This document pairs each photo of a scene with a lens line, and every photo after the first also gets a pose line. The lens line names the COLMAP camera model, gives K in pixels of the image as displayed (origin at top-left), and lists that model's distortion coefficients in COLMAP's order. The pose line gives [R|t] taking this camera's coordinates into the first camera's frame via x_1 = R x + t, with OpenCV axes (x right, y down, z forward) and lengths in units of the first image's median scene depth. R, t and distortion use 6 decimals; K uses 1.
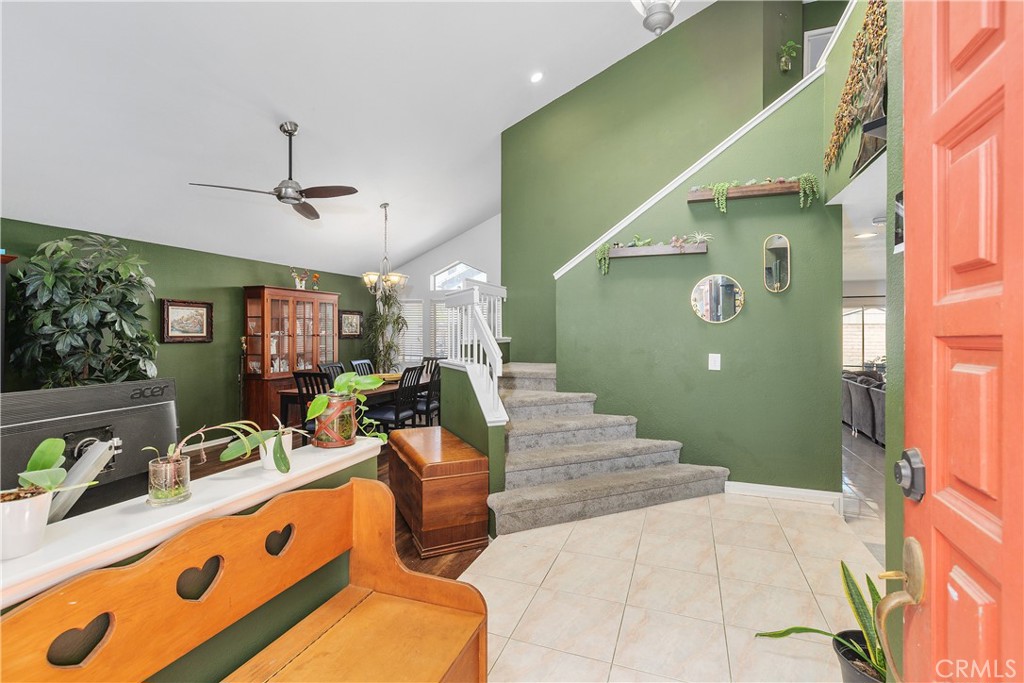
lens RADIAL K [[470.2, 0, 518.3], [0, 470.2, 335.2], [0, 0, 1]] dist [-0.004494, 0.000635]
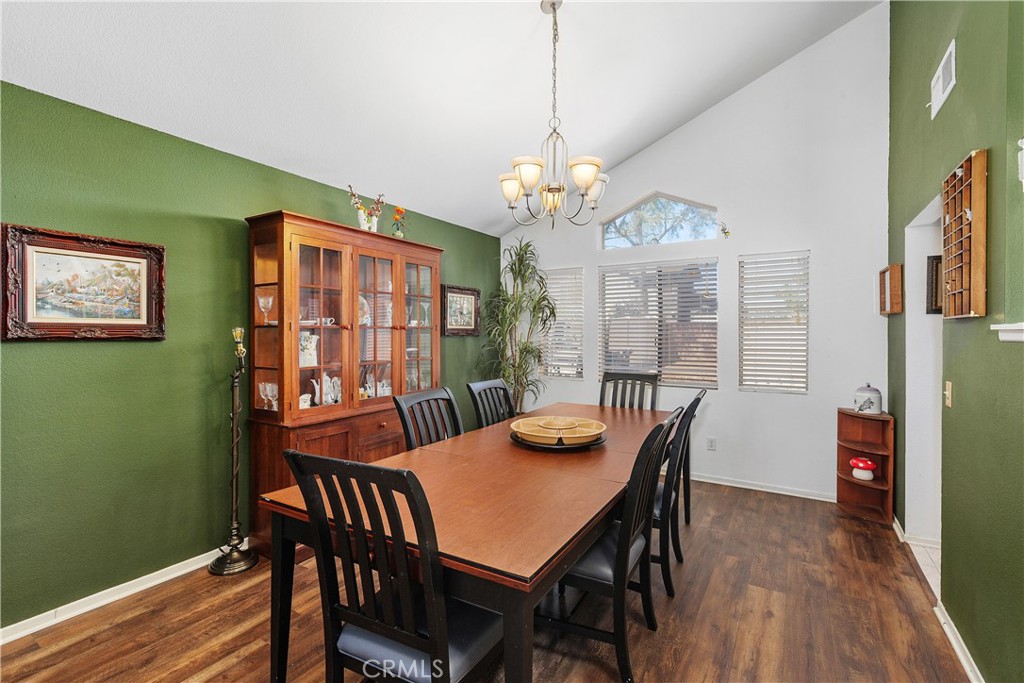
lens RADIAL K [[470.2, 0, 510.9], [0, 470.2, 339.9], [0, 0, 1]] dist [-0.004494, 0.000635]
pose [[0.978516, 0.003237, -0.206147, -0.233722], [-0.001976, 0.999978, 0.006319, 0.010241], [0.206163, -0.005776, 0.978501, 0.591889]]
